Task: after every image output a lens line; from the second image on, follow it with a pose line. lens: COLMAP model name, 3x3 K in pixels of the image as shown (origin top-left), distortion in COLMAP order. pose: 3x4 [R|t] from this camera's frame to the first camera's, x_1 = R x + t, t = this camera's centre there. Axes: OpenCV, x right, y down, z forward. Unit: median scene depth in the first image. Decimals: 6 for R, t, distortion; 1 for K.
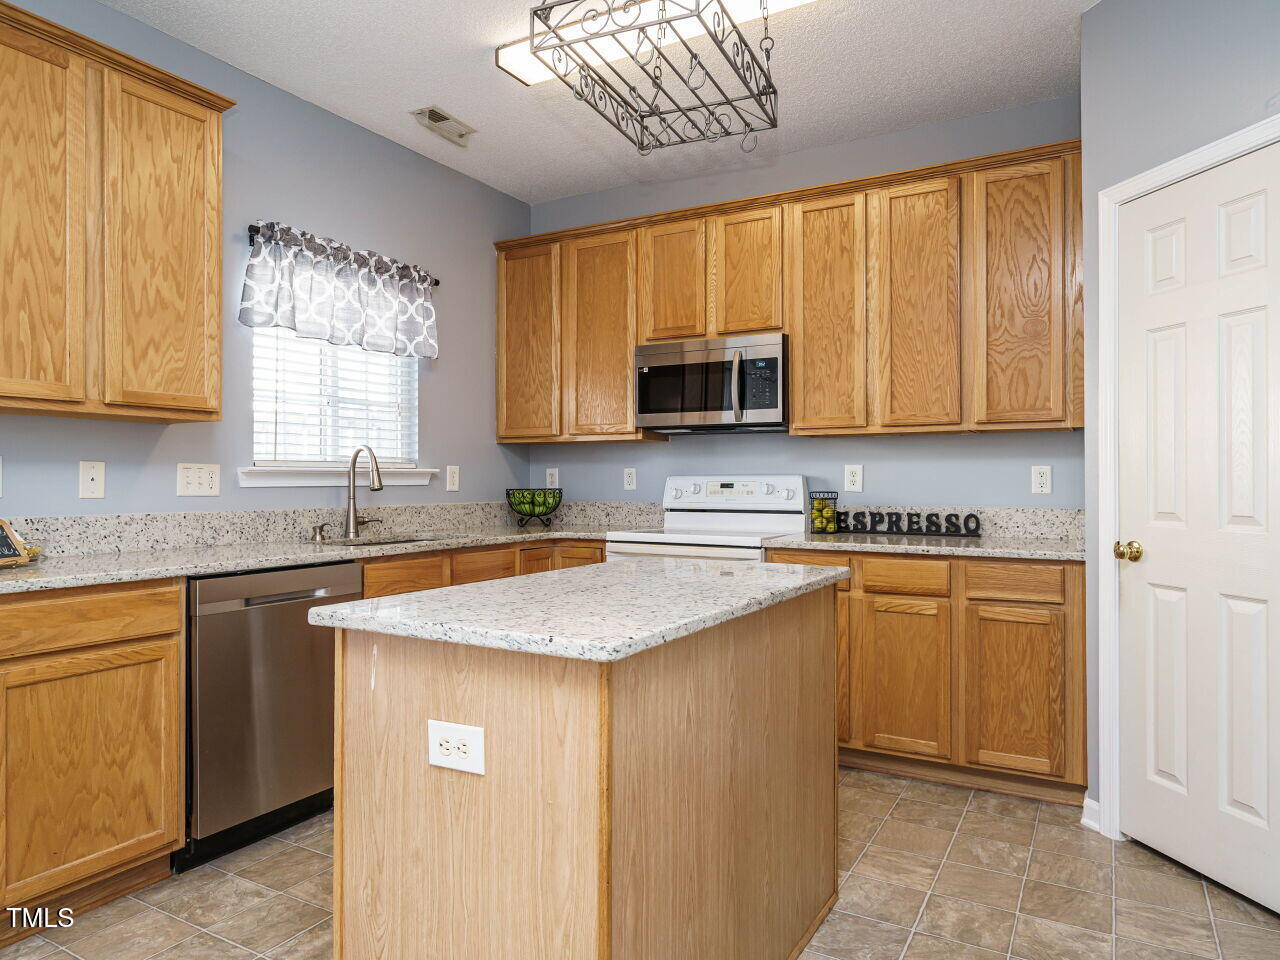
lens RADIAL K [[850.5, 0, 660.7], [0, 850.5, 482.0], [0, 0, 1]] dist [-0.001256, 0.000589]
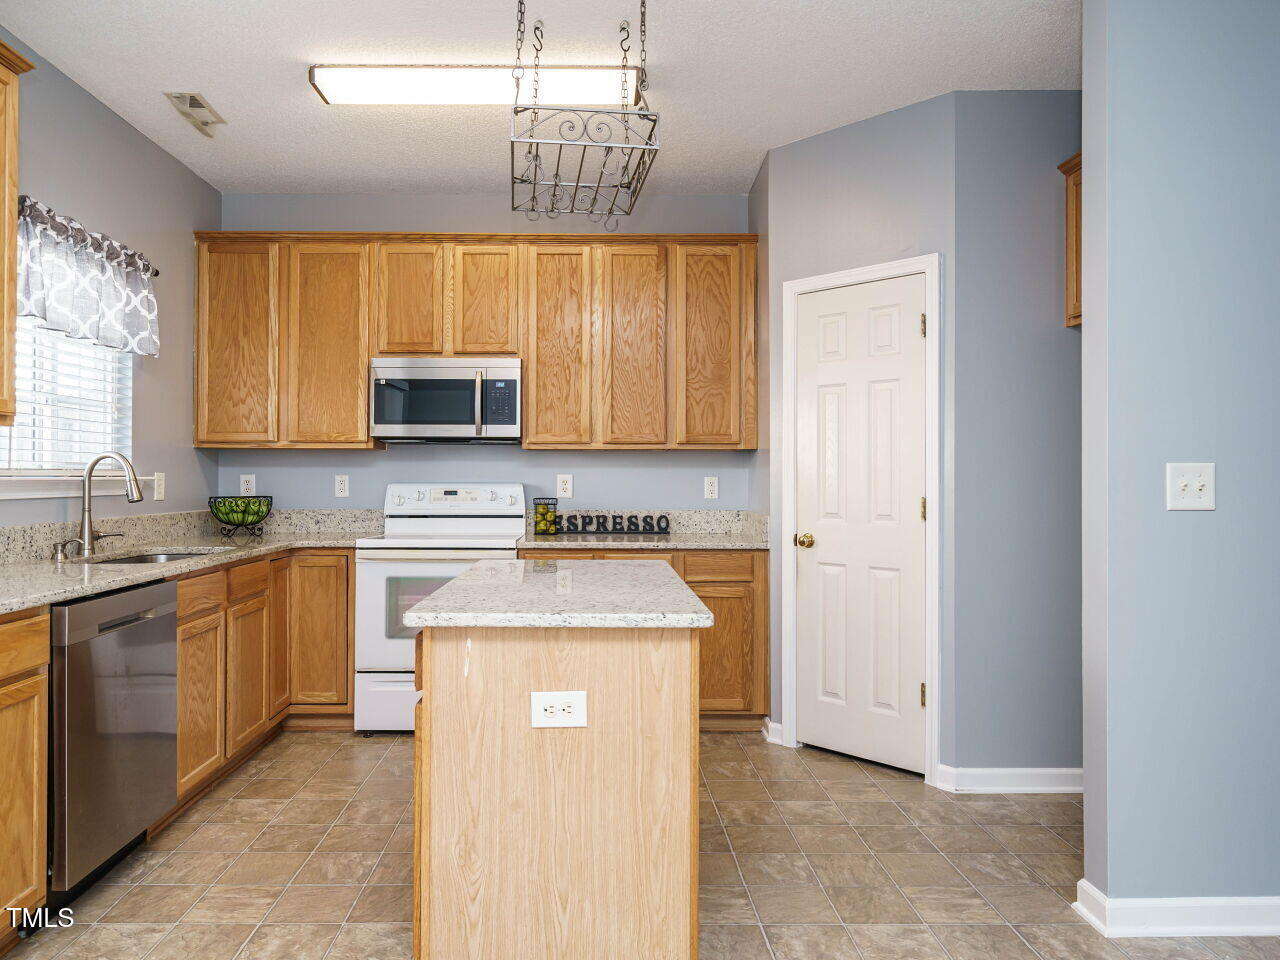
lens RADIAL K [[870.9, 0, 635.4], [0, 870.9, 479.0], [0, 0, 1]] dist [-0.003344, 0.002582]
pose [[0.858751, 0.002924, 0.512386, -0.366485], [-0.002396, 0.999996, -0.001689, -0.015214], [-0.512388, 0.000223, 0.858754, -0.082922]]
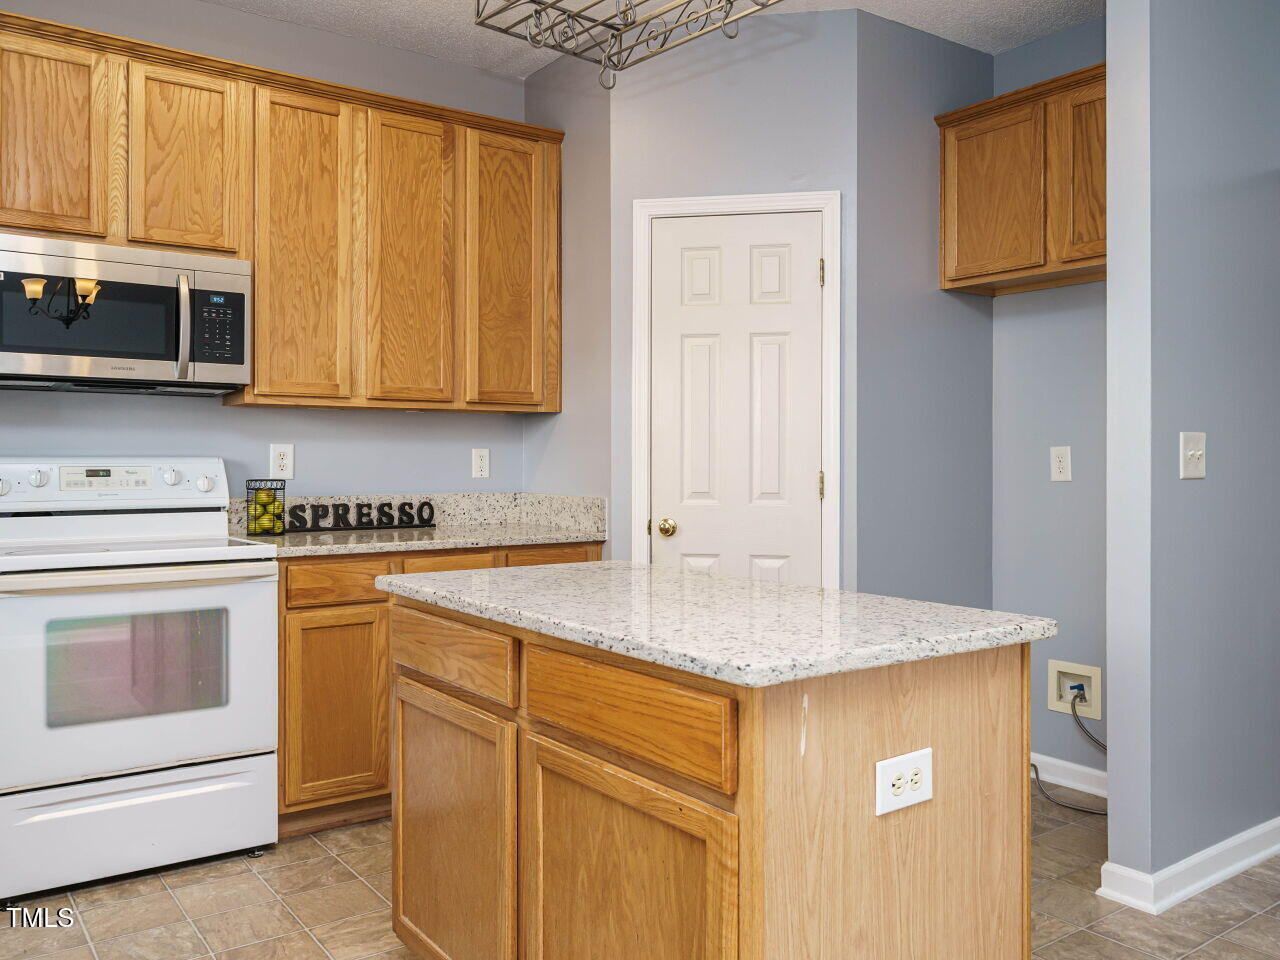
lens RADIAL K [[1025.7, 0, 685.7], [0, 1025.7, 473.8], [0, 0, 1]] dist [0.000237, -0.002862]
pose [[0.412416, -0.012166, 0.910914, -0.575430], [0.000306, 0.999913, 0.013216, -0.006839], [-0.910996, -0.005172, 0.412384, 0.348326]]
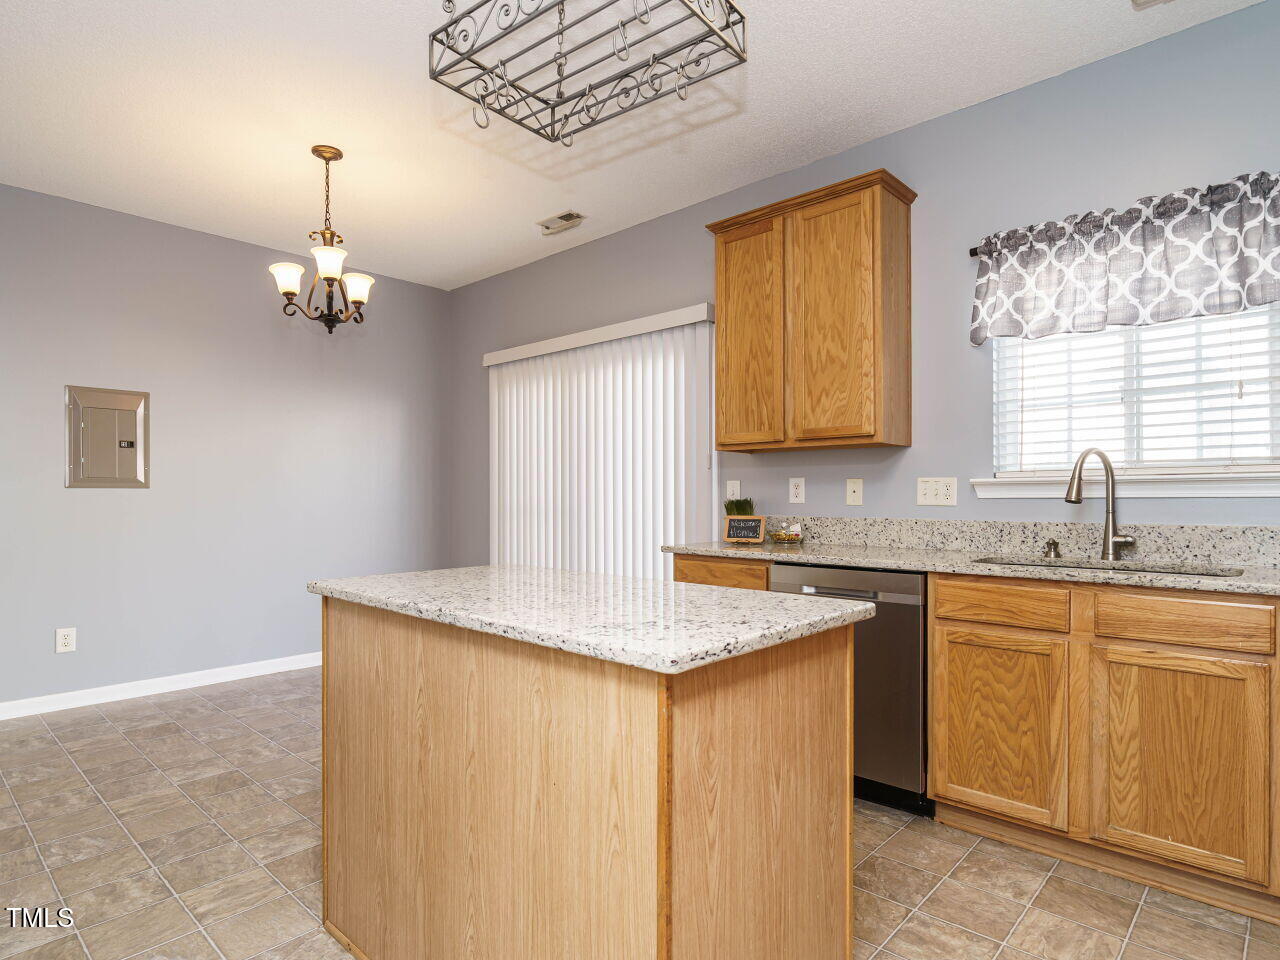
lens RADIAL K [[710.0, 0, 644.7], [0, 710.0, 484.0], [0, 0, 1]] dist [-0.003752, -0.000987]
pose [[-0.250354, -0.010592, -0.968096, 0.451649], [0.004536, 0.999916, -0.012113, -0.002417], [0.968144, -0.007424, -0.250285, 0.799639]]
